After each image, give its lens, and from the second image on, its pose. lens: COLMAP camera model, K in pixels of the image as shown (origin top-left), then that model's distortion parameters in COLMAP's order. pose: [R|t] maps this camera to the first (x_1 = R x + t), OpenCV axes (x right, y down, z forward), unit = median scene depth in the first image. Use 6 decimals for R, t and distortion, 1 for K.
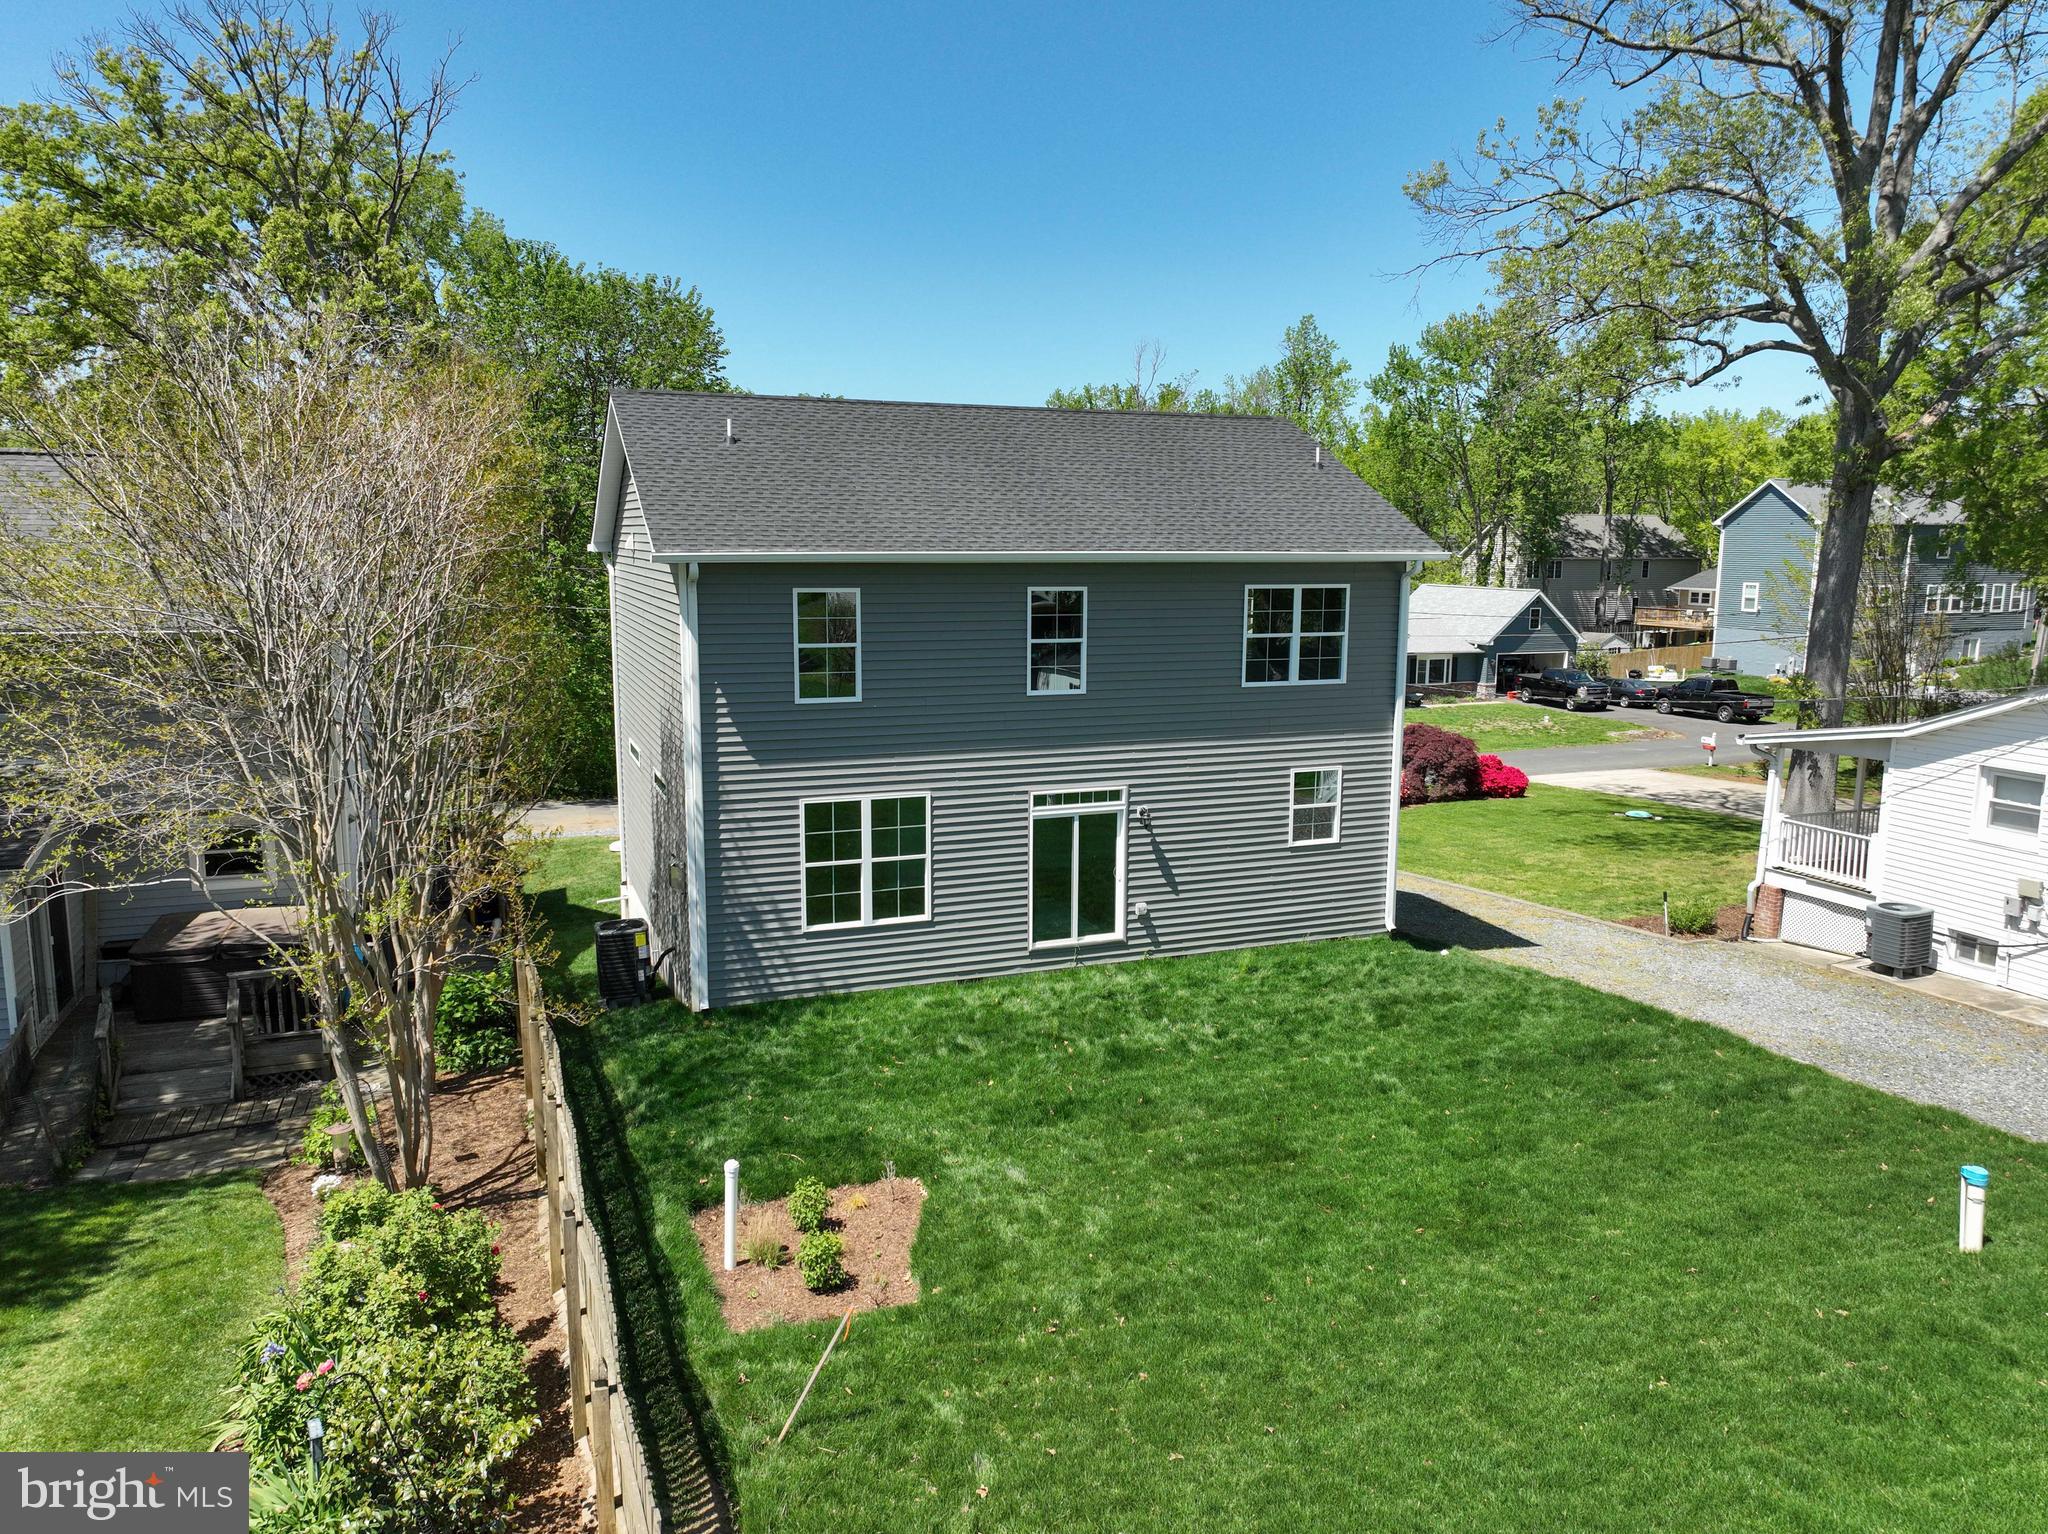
lens RADIAL K [[1437.6, 0, 1031.1], [0, 1437.6, 766.8], [0, 0, 1]] dist [0.005885, 0.013362]
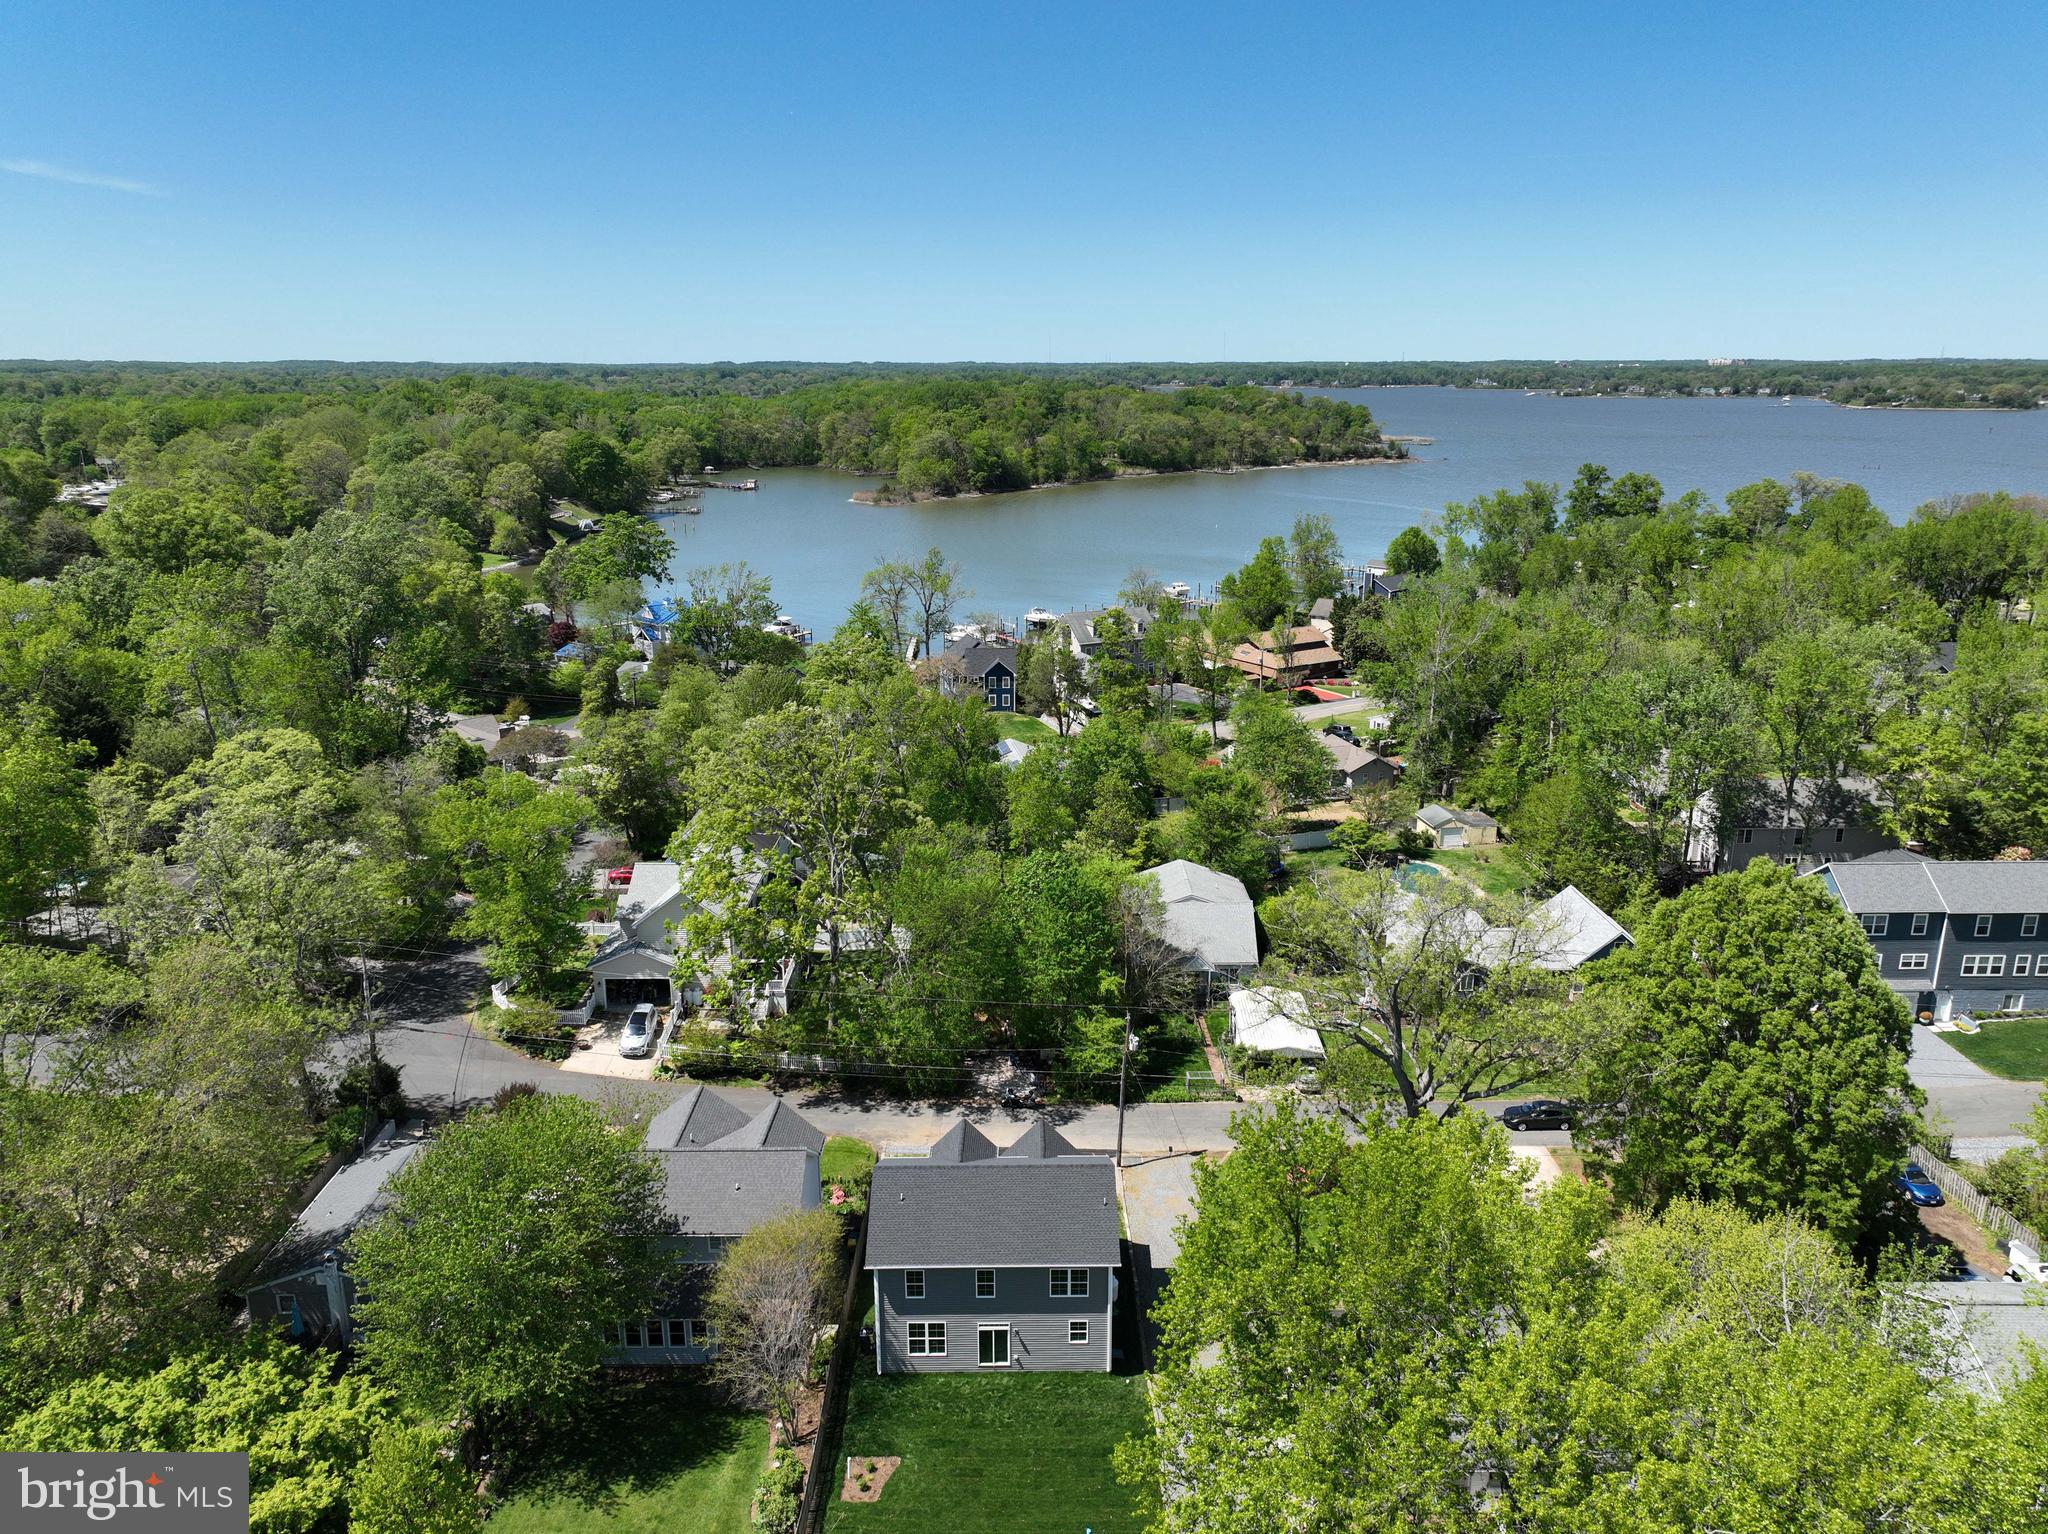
lens RADIAL K [[1437.6, 0, 1031.1], [0, 1437.6, 766.8], [0, 0, 1]] dist [0.005885, 0.013362]
pose [[0.934847, 0.087074, -0.344209, 1.128709], [-0.051140, 0.992375, 0.112145, -1.611074], [0.351349, -0.087236, 0.932171, -1.907244]]
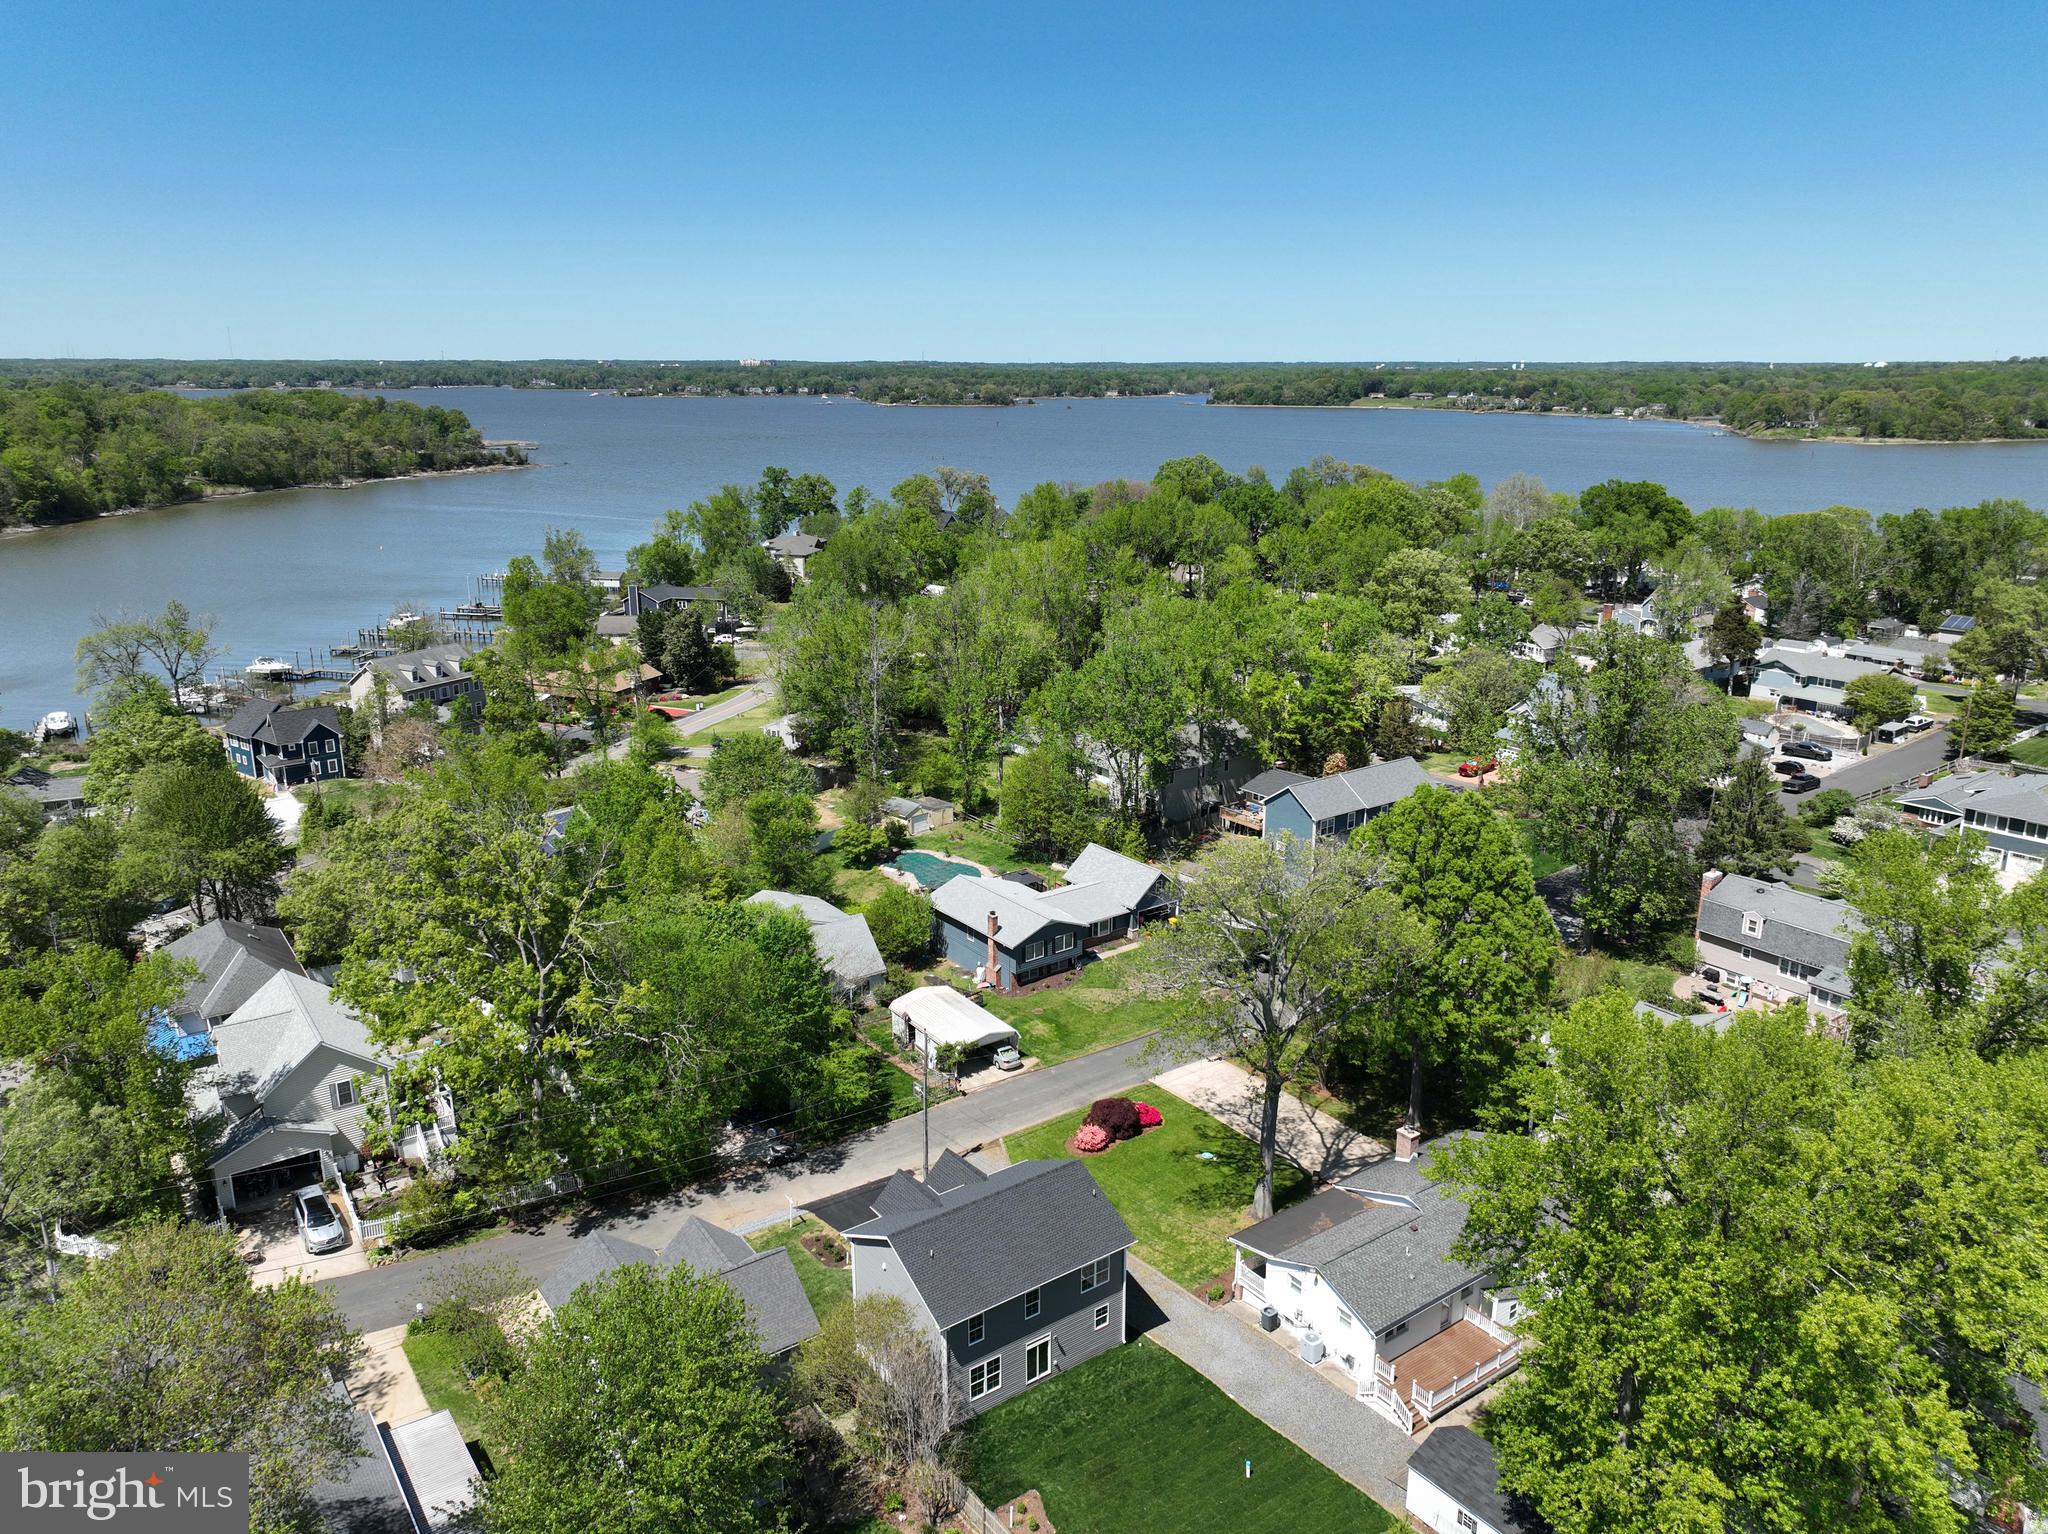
lens RADIAL K [[1437.6, 0, 1031.1], [0, 1437.6, 766.8], [0, 0, 1]] dist [0.005885, 0.013362]
pose [[0.968315, -0.074794, 0.238270, -0.699010], [0.049201, 0.992533, 0.111609, -1.719161], [-0.244838, -0.096350, 0.964765, -2.168879]]
